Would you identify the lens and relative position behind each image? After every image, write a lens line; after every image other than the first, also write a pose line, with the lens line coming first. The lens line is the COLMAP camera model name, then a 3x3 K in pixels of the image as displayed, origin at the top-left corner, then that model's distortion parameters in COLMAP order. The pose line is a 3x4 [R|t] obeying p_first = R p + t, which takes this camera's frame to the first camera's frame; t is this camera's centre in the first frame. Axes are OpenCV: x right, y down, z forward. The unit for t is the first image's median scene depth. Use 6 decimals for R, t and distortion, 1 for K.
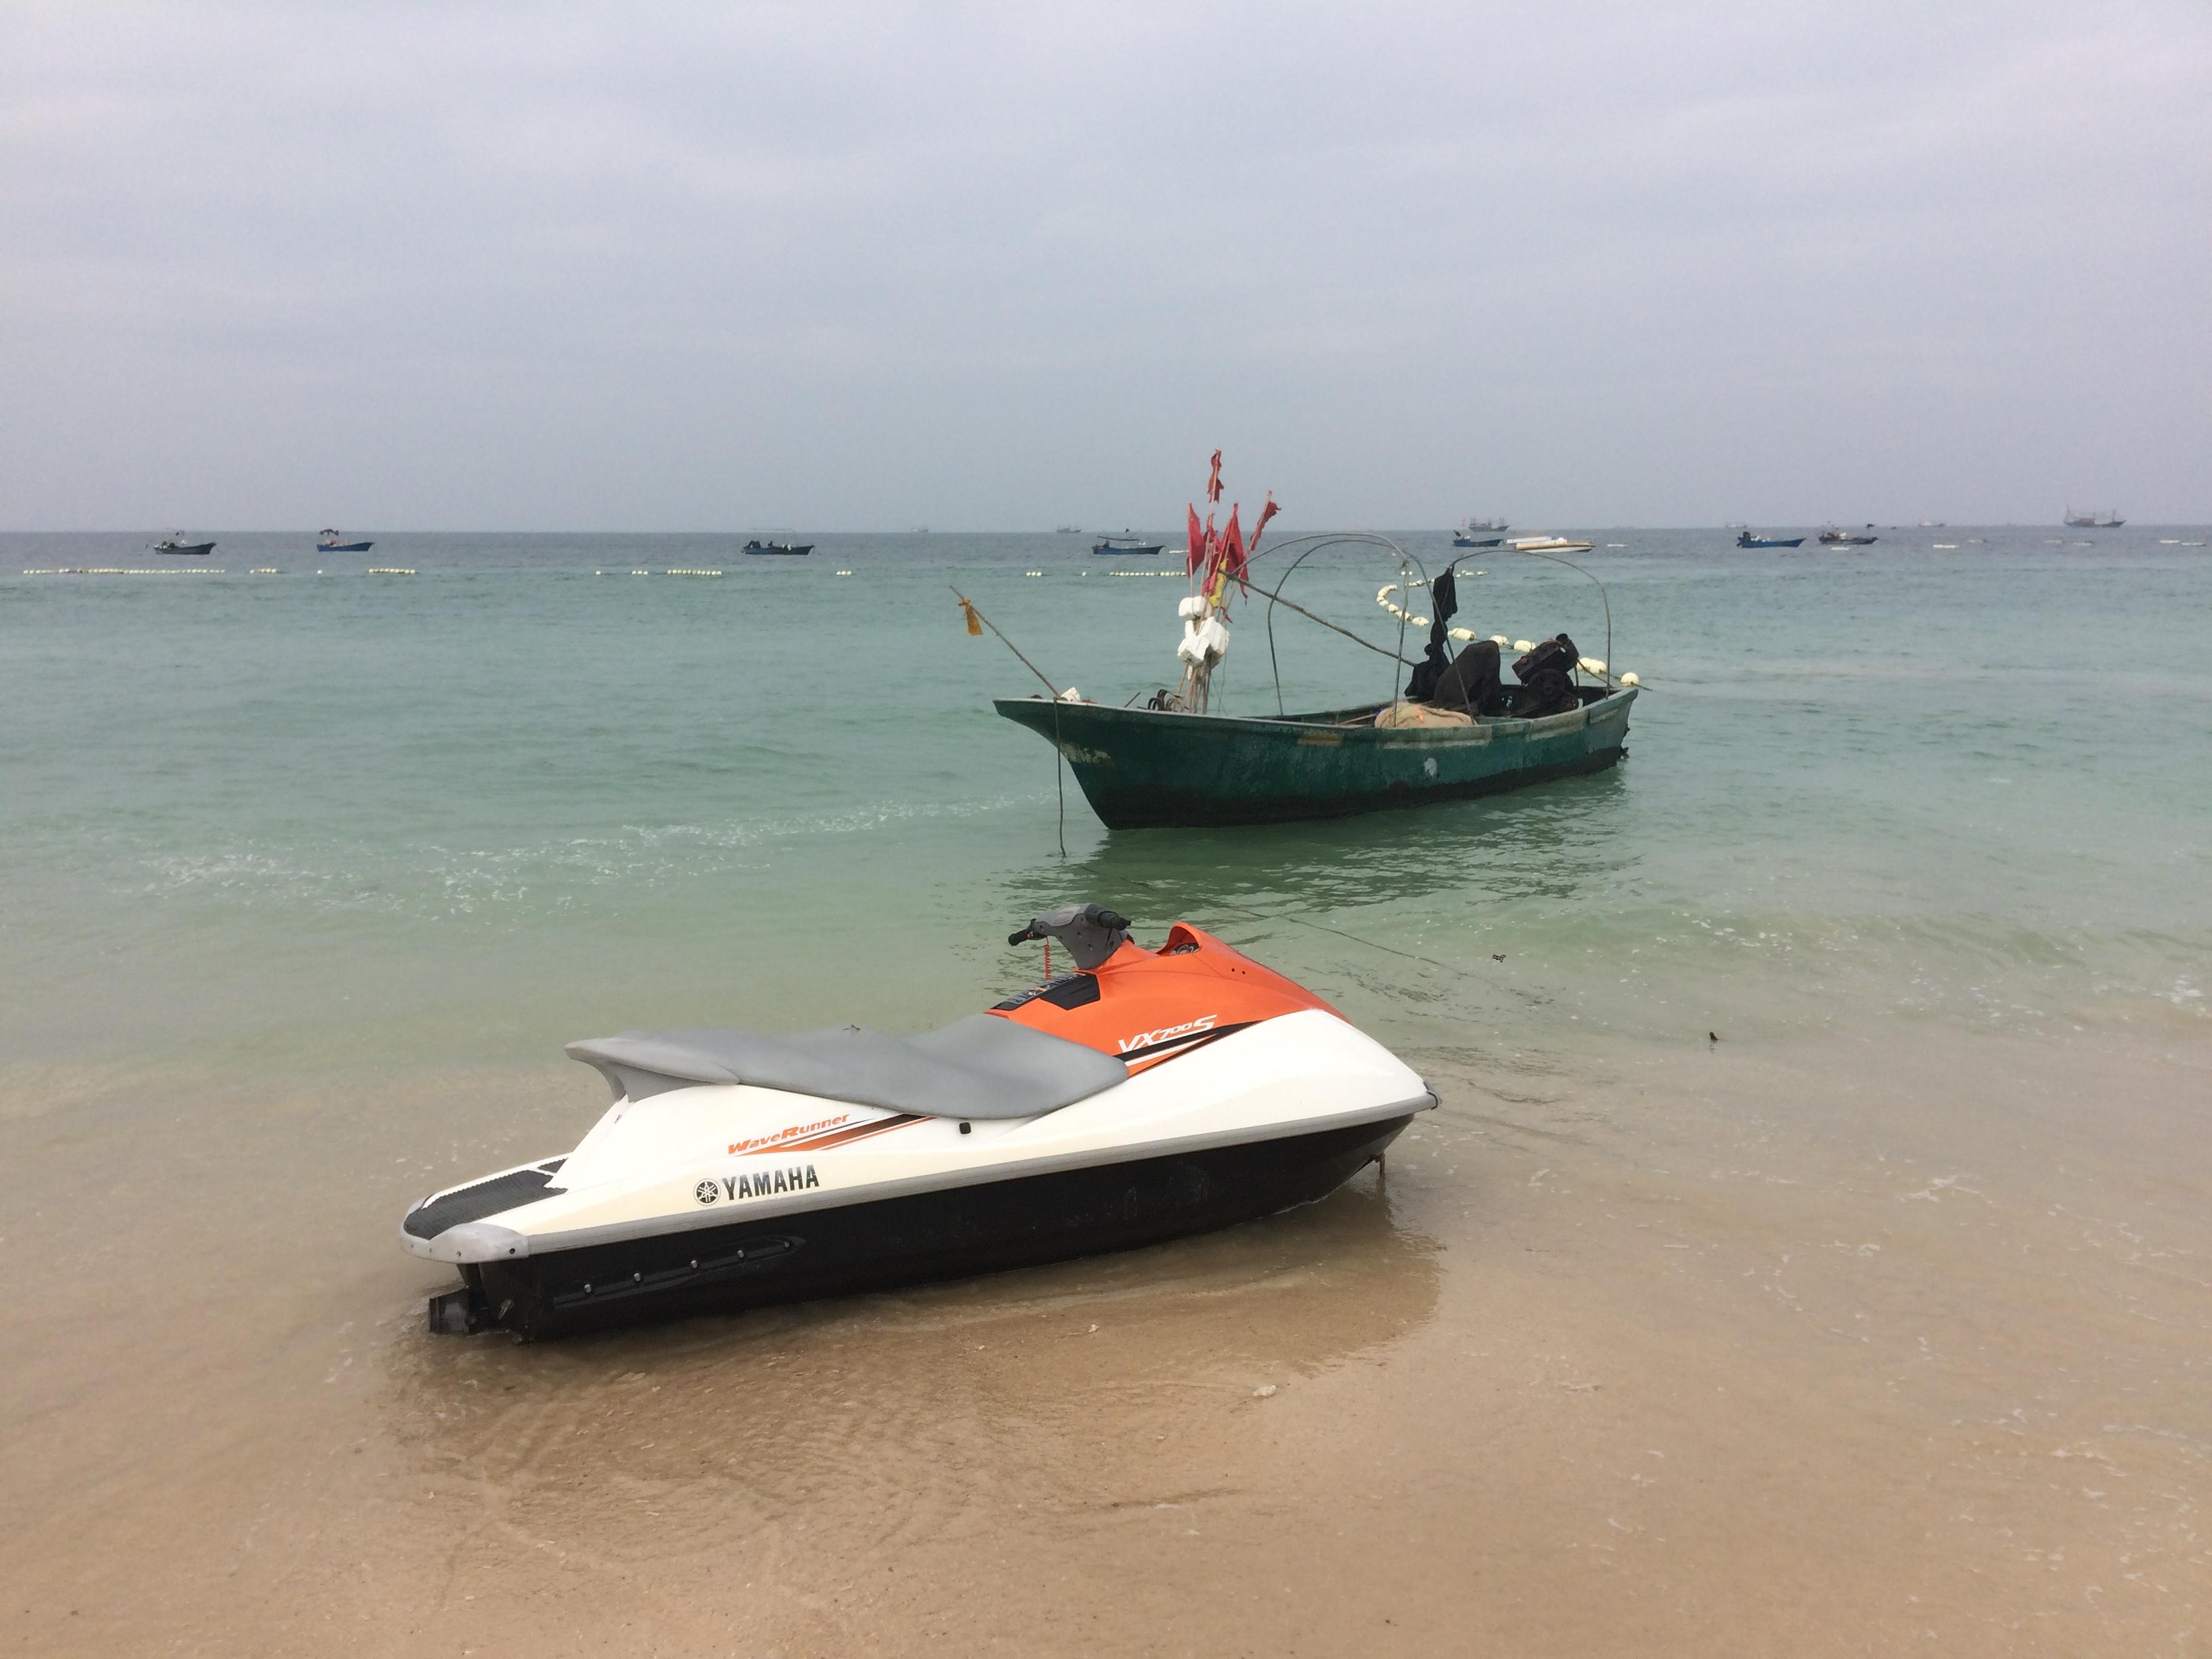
lens RADIAL K [[1854.1, 0, 1105.6], [0, 1854.1, 827.8], [0, 0, 1]] dist [0.001890, -0.007063]
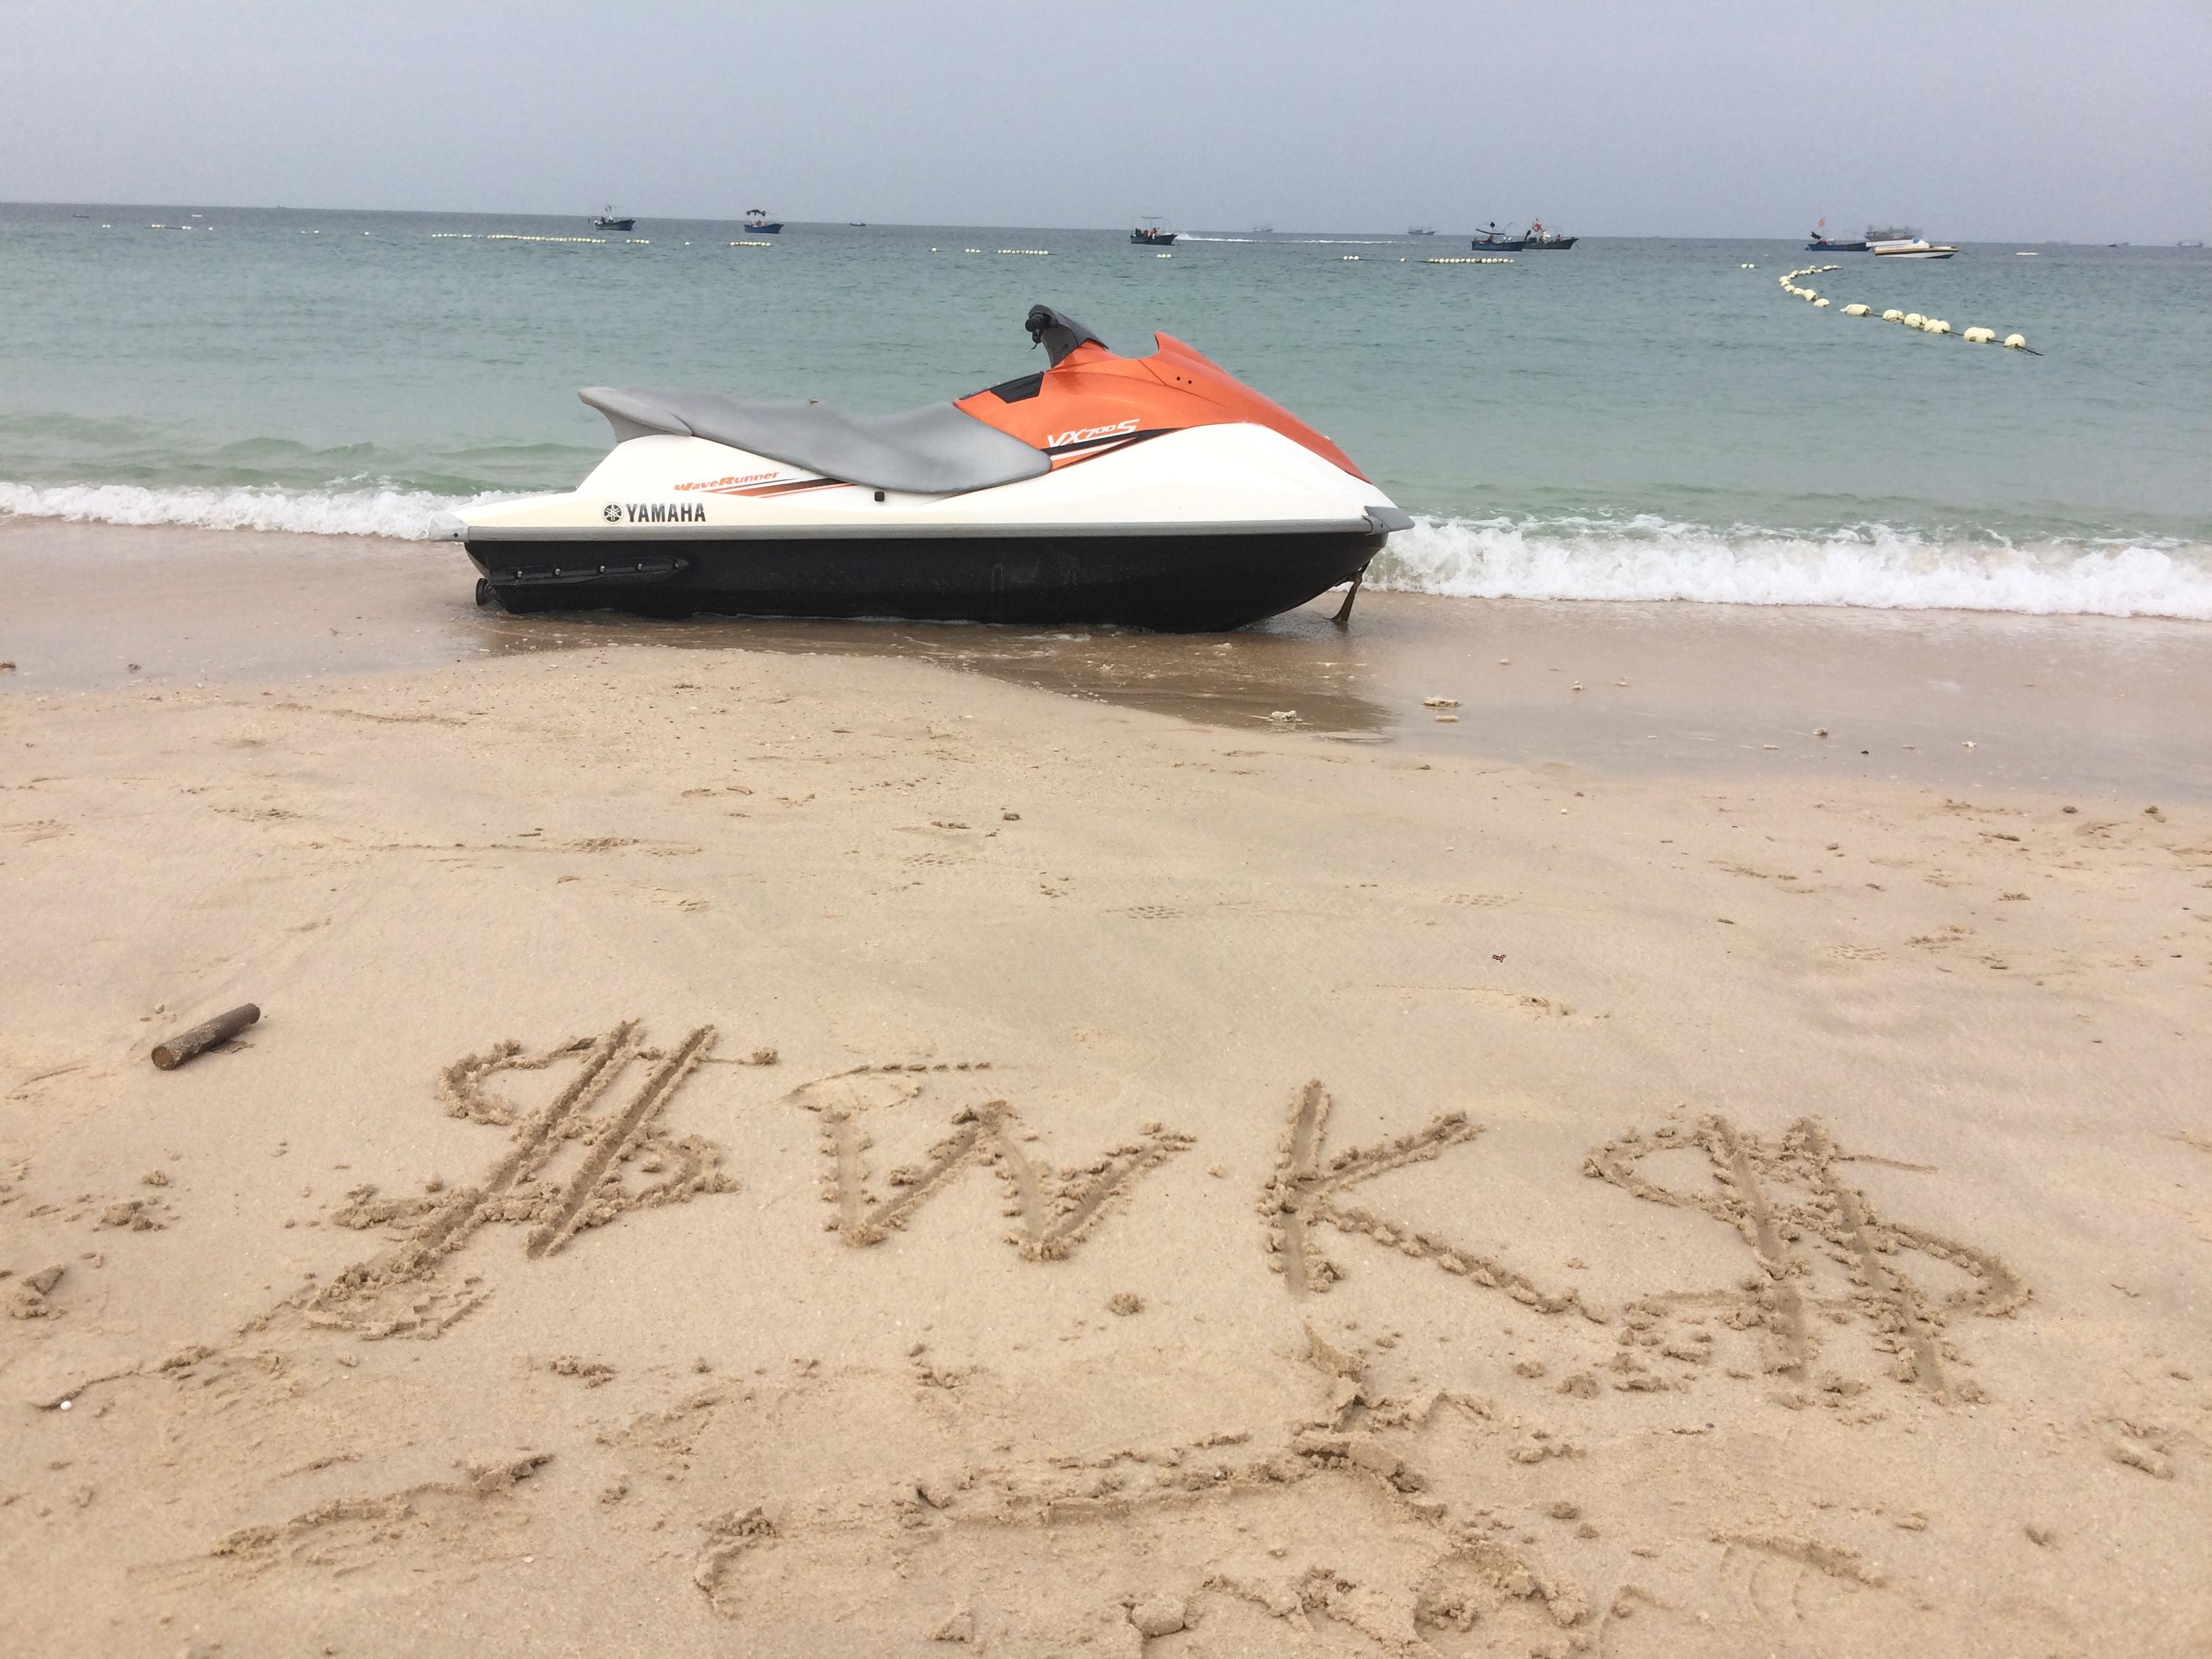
lens RADIAL K [[1854.1, 0, 1104.7], [0, 1854.1, 832.0], [0, 0, 1]] dist [0.001890, -0.007063]
pose [[0.856556, 0.178922, -0.484045, 0.653685], [-0.044940, 0.960271, 0.275428, 0.042295], [0.514094, -0.214166, 0.830566, 0.089466]]
